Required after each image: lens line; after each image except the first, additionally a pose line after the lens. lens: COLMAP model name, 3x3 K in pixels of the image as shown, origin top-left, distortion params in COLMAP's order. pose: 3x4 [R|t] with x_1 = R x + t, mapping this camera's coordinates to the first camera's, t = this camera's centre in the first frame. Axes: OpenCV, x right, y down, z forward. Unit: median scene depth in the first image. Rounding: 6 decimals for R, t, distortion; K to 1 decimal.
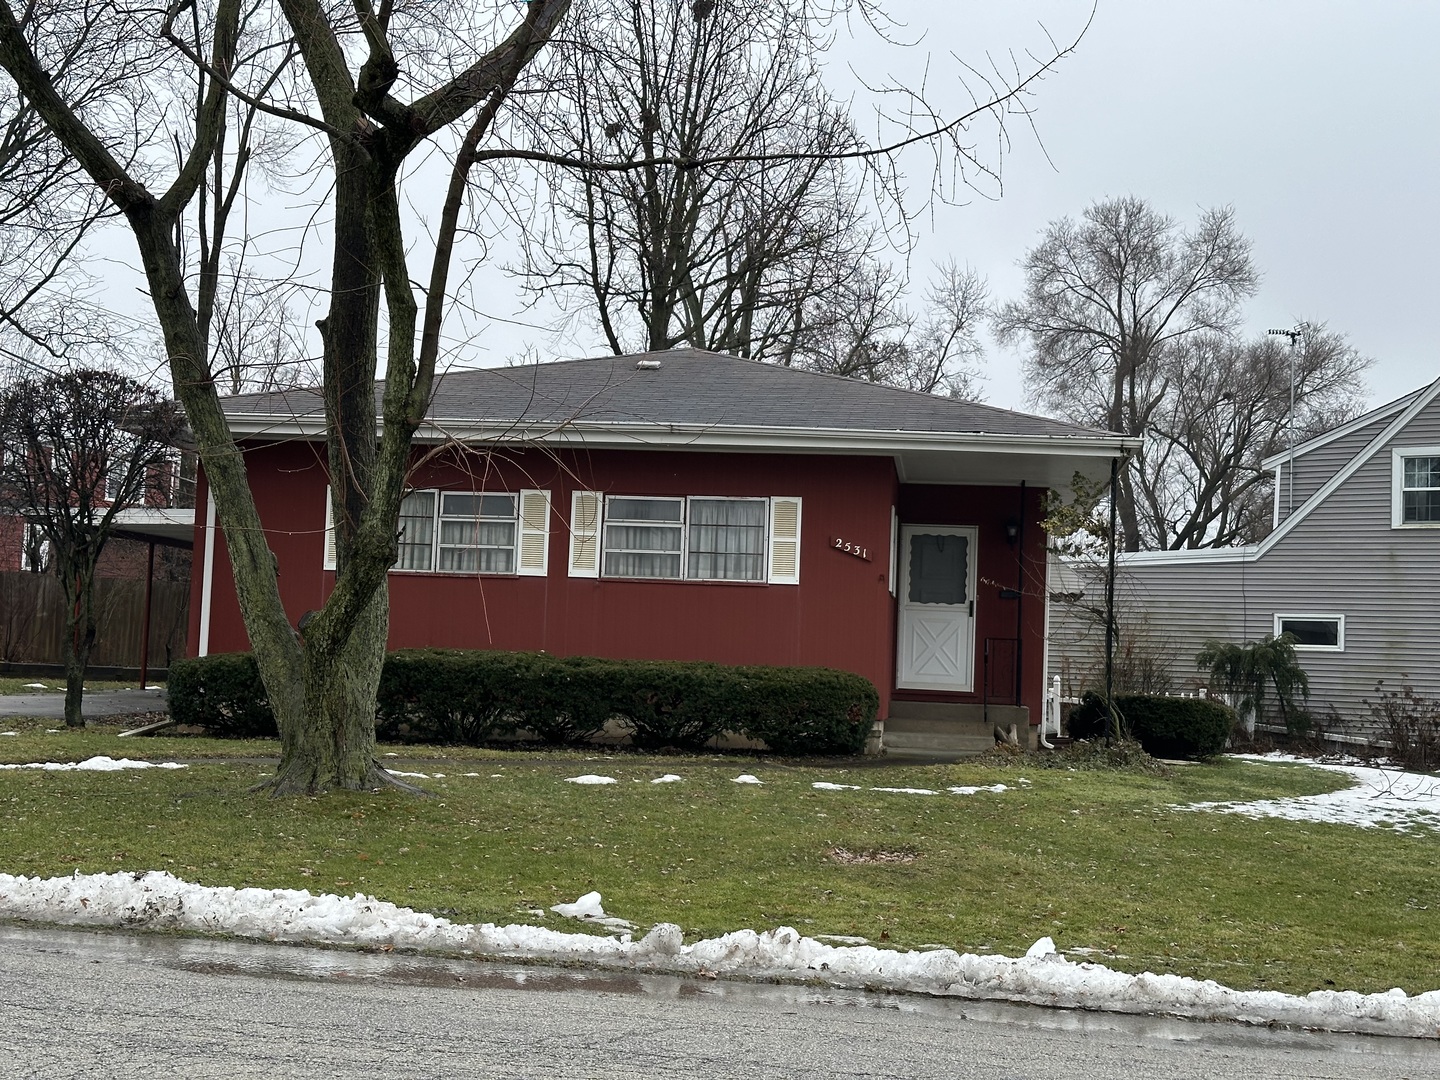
lens RADIAL K [[2044.8, 0, 720.0], [0, 2044.8, 540.0], [0, 0, 1]] dist [0.142024, -0.014586]
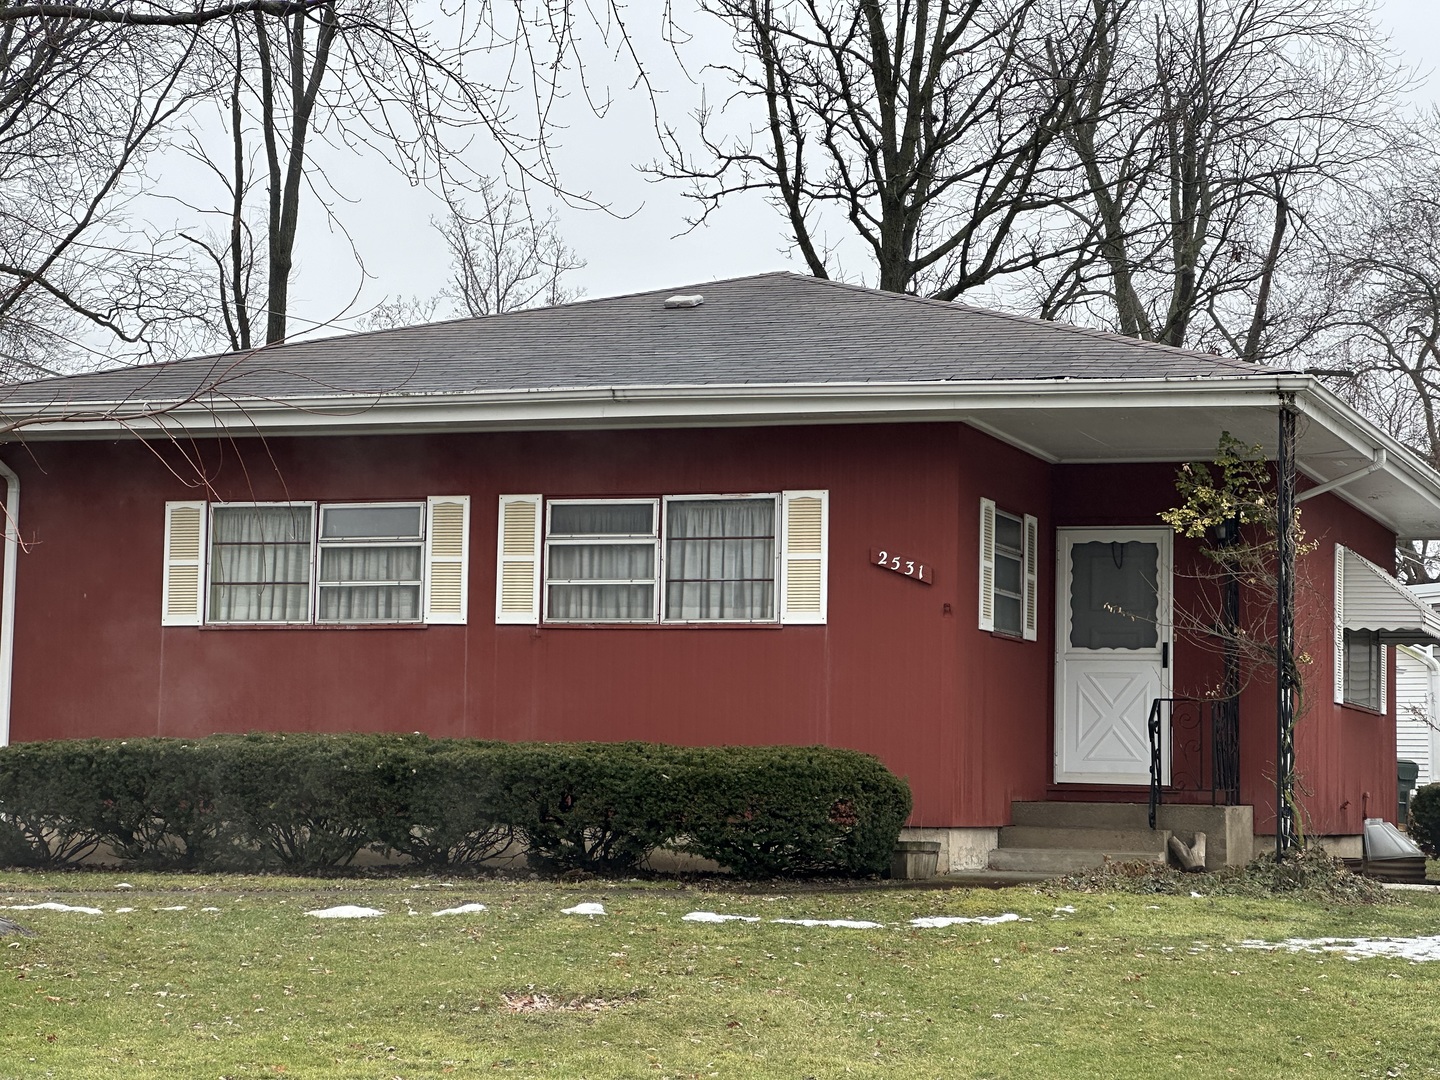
lens RADIAL K [[3275.7, 0, 717.2], [0, 3275.7, 505.6], [0, 0, 1]] dist [-0.010471, 3.915613]
pose [[0.976184, -0.041100, -0.213013, 0.226481], [0.035144, 0.998880, -0.031675, 0.015915], [0.214076, 0.023435, 0.976536, -0.032801]]
